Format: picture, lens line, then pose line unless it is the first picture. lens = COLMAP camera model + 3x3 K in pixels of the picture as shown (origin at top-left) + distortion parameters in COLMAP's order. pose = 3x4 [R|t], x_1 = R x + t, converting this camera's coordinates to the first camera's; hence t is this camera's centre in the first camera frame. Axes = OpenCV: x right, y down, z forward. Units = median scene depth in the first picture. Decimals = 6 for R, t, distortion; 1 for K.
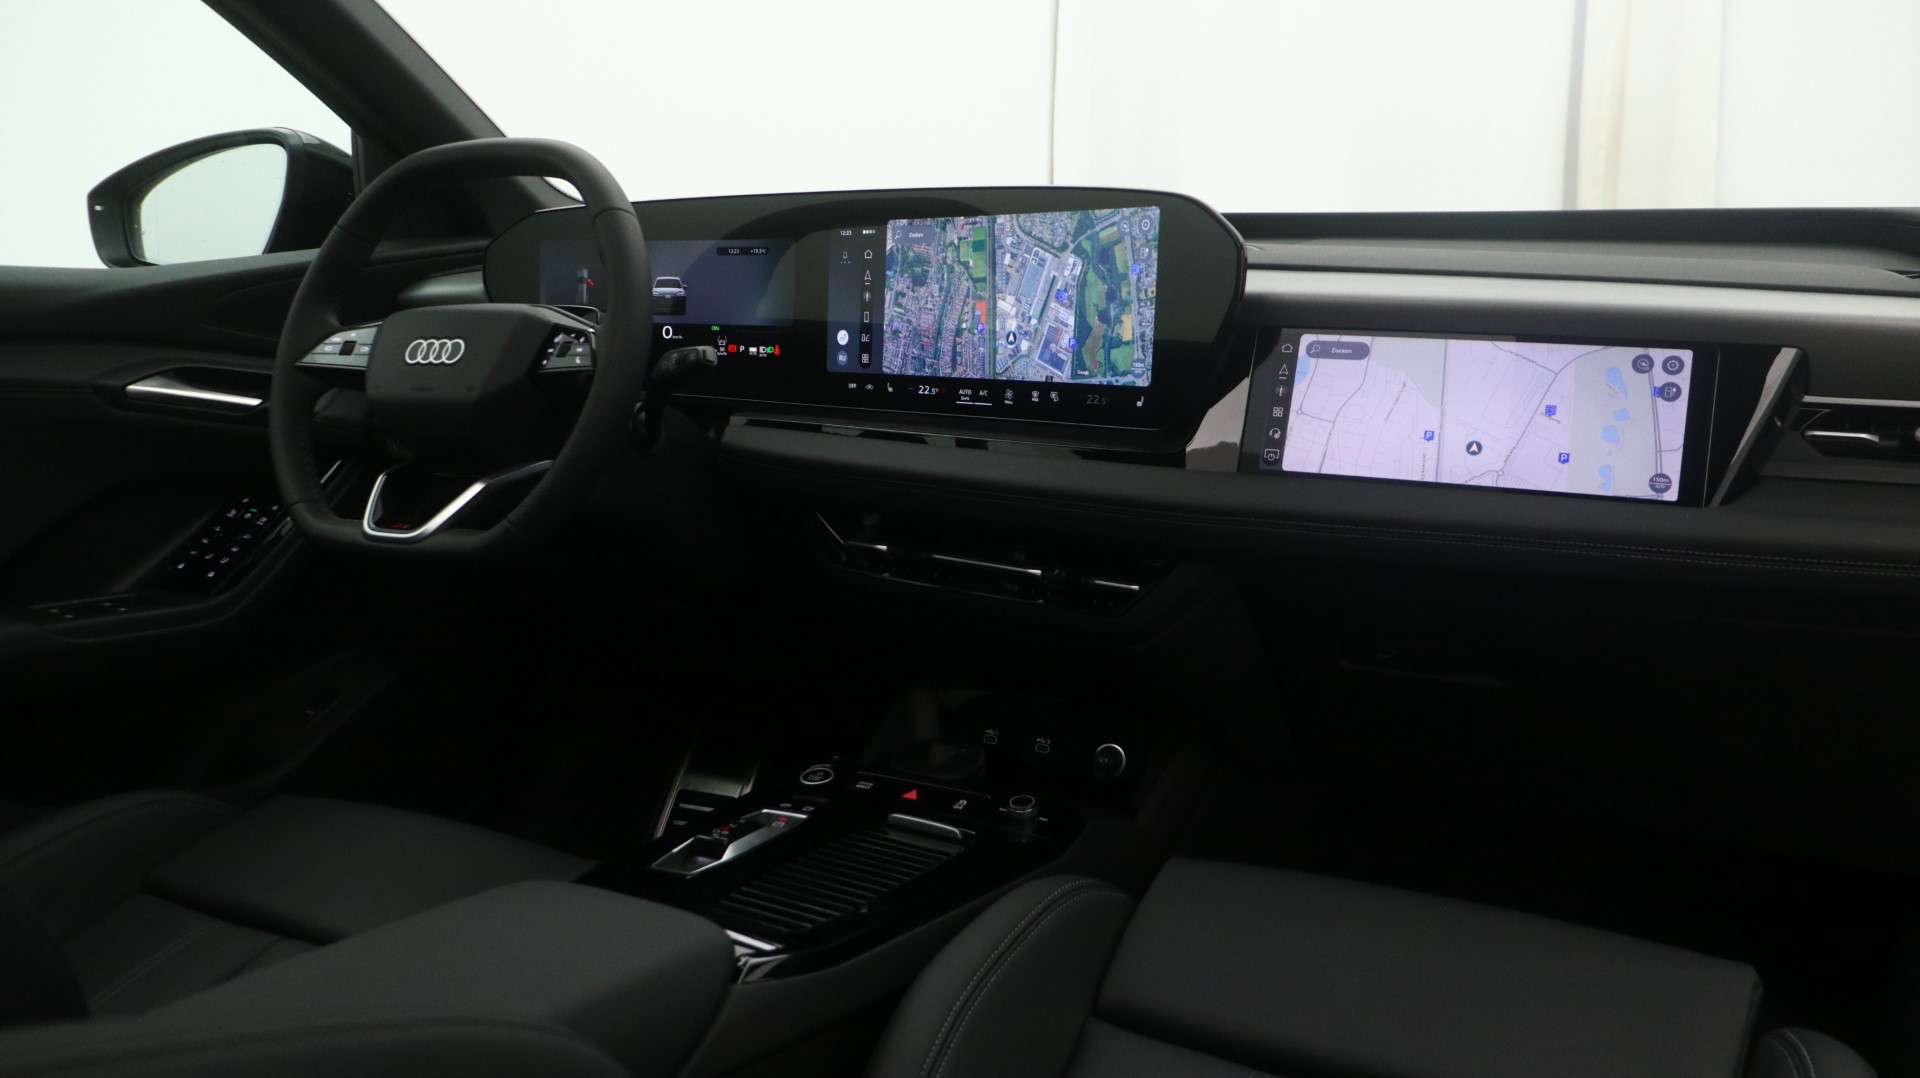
lens RADIAL K [[1551.1, 0, 967.8], [0, 1551.1, 539.3], [0, 0, 1]] dist [-0.010966, 0.018996]
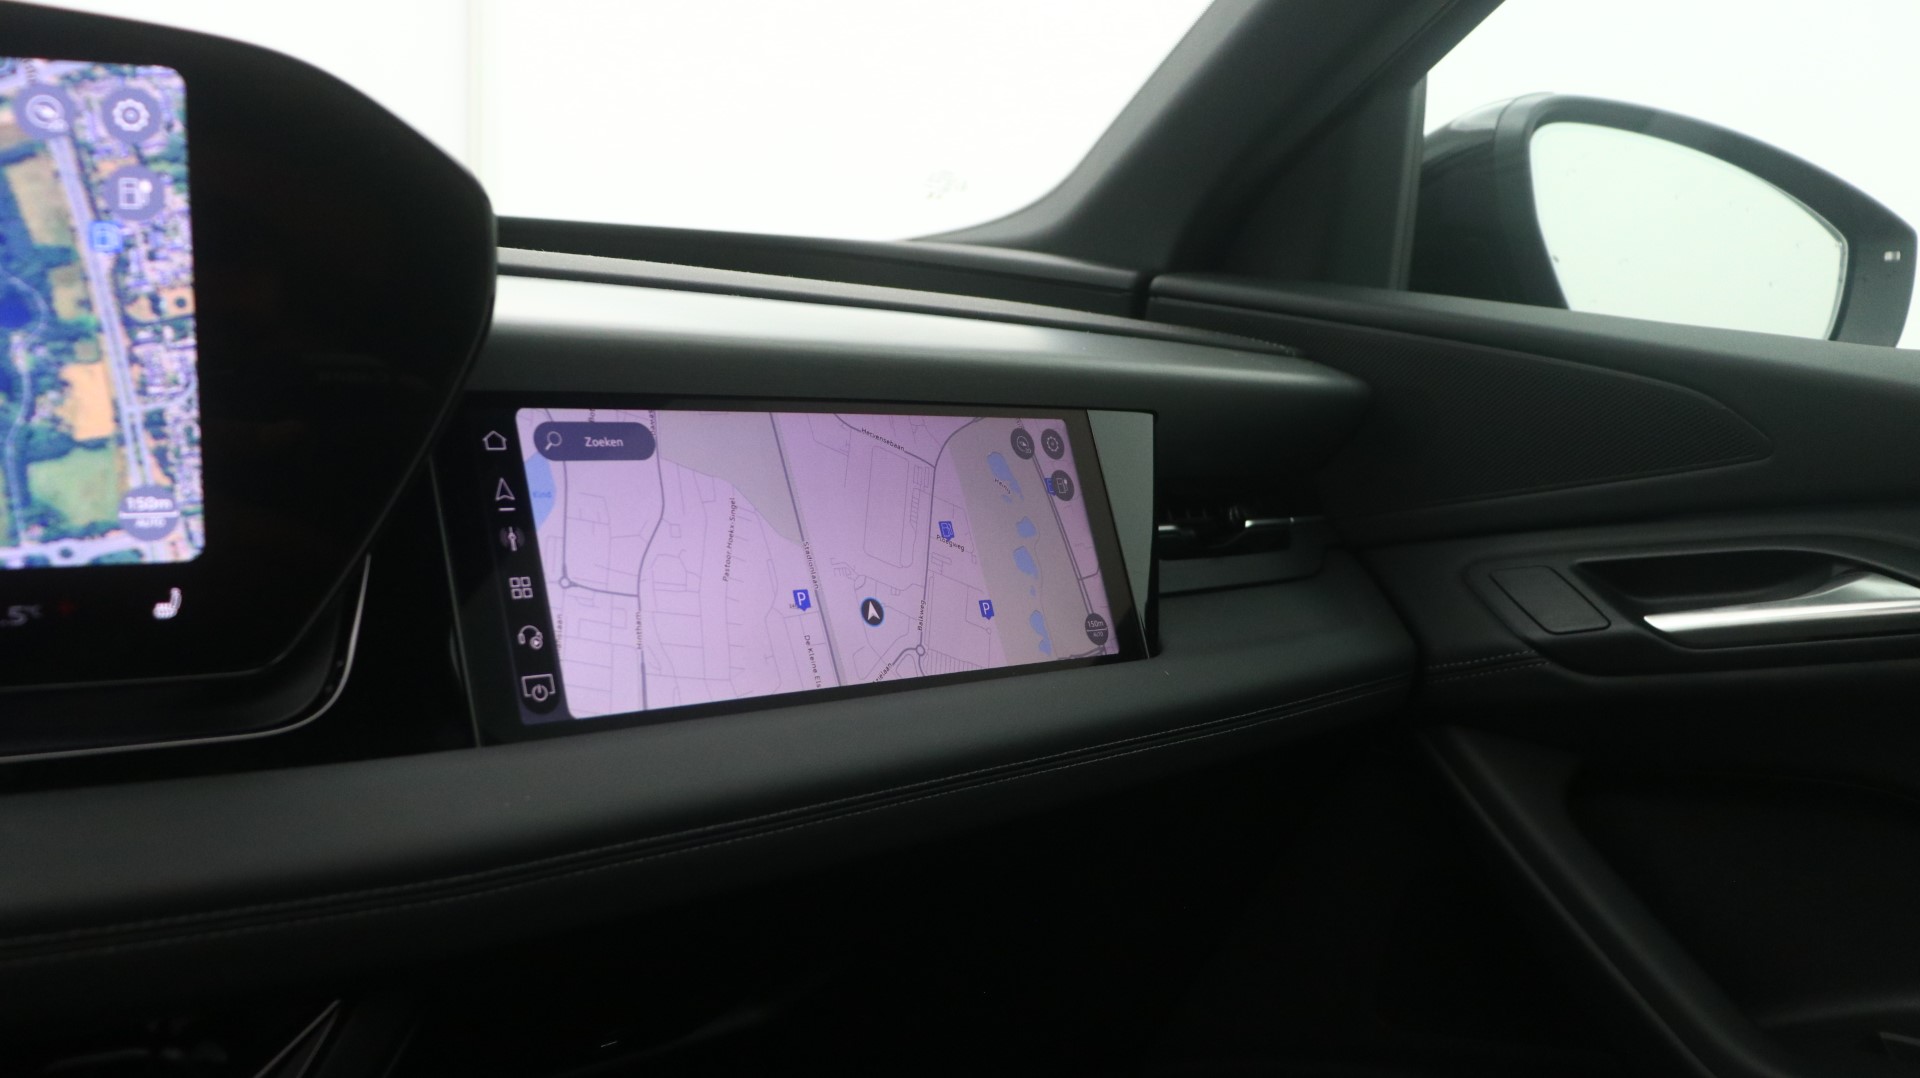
lens RADIAL K [[1701.4, 0, 958.2], [0, 1701.4, 549.3], [0, 0, 1]] dist [-0.005530, 0.002441]
pose [[0.375184, -0.092609, 0.922313, -0.170739], [0.143383, 0.988819, 0.040961, -0.084659], [-0.915794, 0.116876, 0.384267, 0.629973]]
